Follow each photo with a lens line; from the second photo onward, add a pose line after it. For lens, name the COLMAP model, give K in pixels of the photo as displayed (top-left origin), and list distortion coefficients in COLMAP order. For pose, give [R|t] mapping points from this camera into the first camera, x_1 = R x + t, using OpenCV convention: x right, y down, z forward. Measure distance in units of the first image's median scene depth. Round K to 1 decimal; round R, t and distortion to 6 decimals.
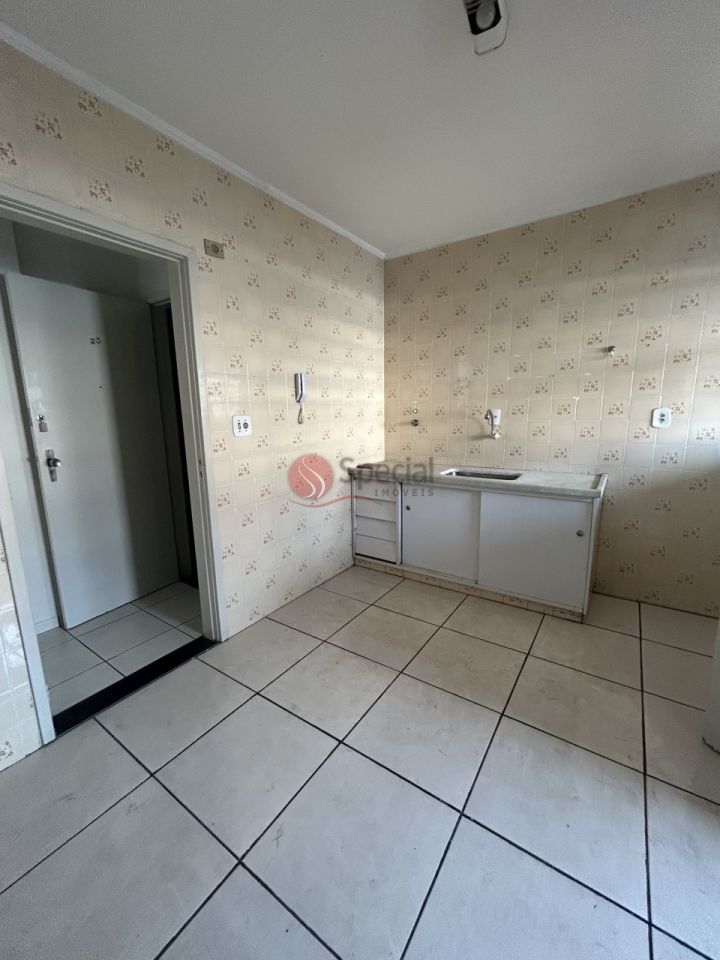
lens RADIAL K [[388.2, 0, 360.0], [0, 388.2, 480.0], [0, 0, 1]] dist [-0.003312, 0.000839]
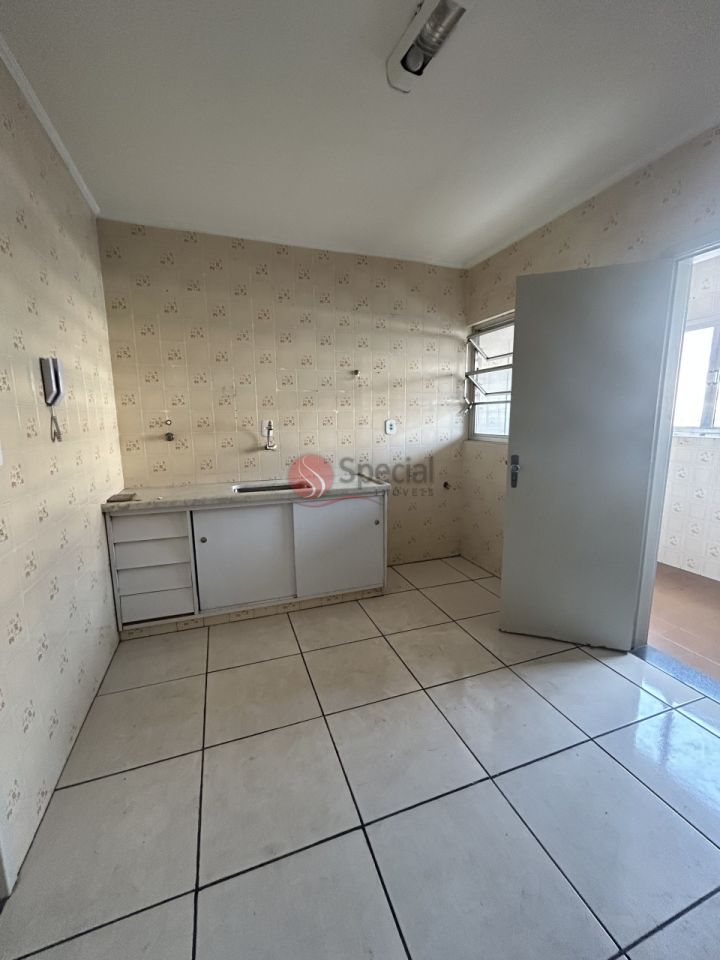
lens RADIAL K [[388.2, 0, 360.0], [0, 388.2, 480.0], [0, 0, 1]] dist [-0.003312, 0.000839]
pose [[0.583501, -0.117145, 0.803619, -0.355718], [0.145735, 0.988582, 0.038291, -0.039572], [-0.798929, 0.094773, 0.593911, 0.263529]]
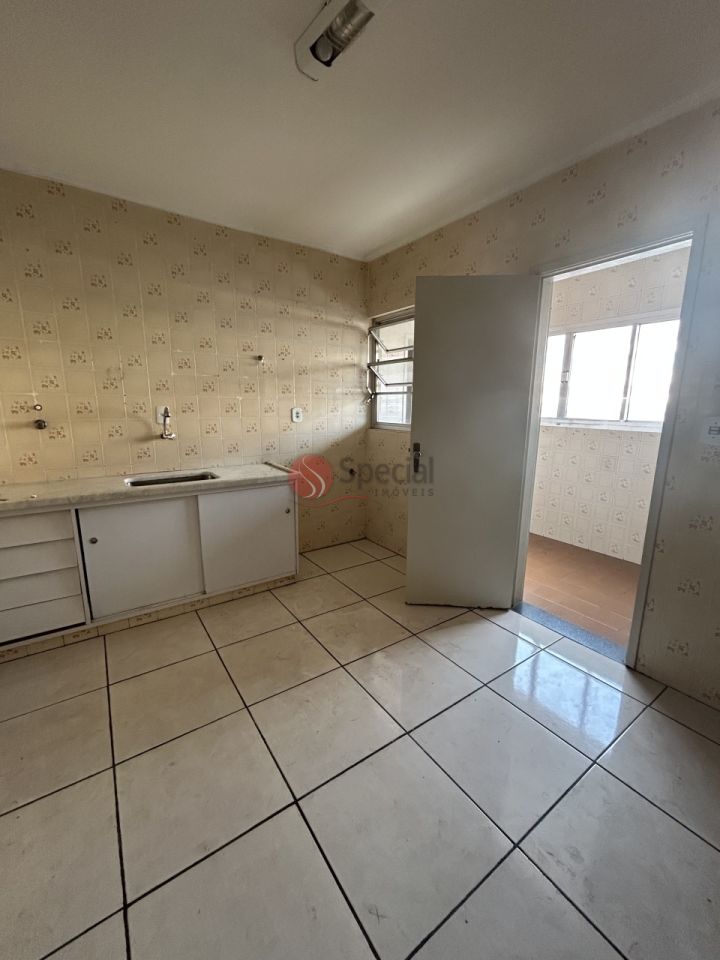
lens RADIAL K [[388.2, 0, 360.0], [0, 388.2, 480.0], [0, 0, 1]] dist [-0.003312, 0.000839]
pose [[0.355100, -0.159868, 0.921057, -0.382930], [0.153477, 0.981870, 0.111252, -0.048585], [-0.922144, 0.101856, 0.373198, 0.279179]]
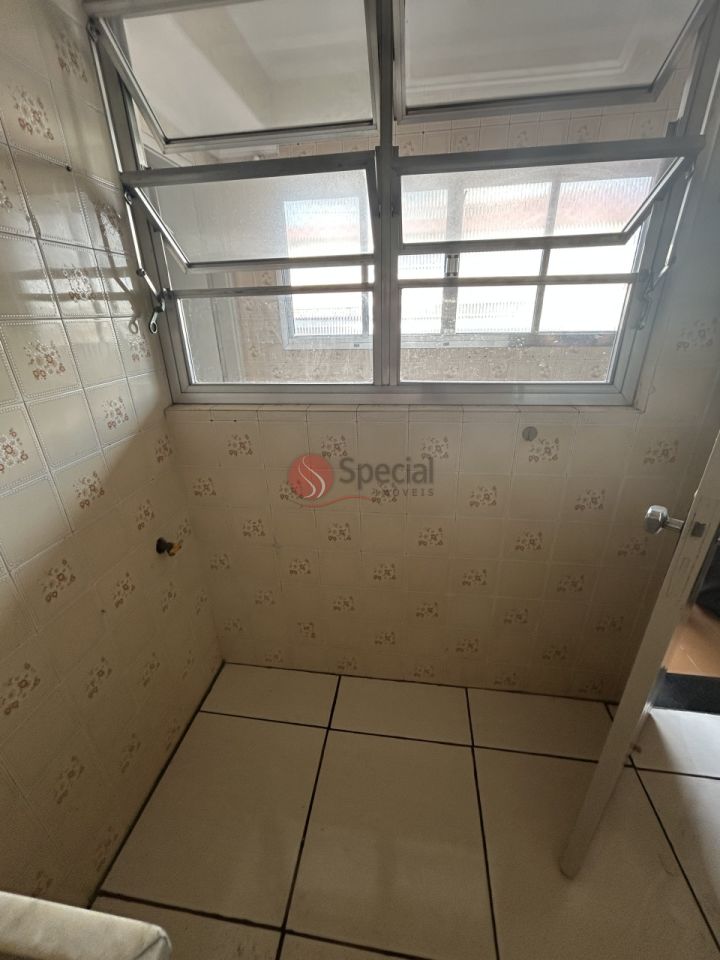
lens RADIAL K [[388.2, 0, 360.0], [0, 388.2, 480.0], [0, 0, 1]] dist [-0.003312, 0.000839]
pose [[-0.443478, -0.331746, 0.832629, 0.423334], [0.194581, 0.871186, 0.450747, -0.159964], [-0.874909, 0.361911, -0.321800, 0.733943]]
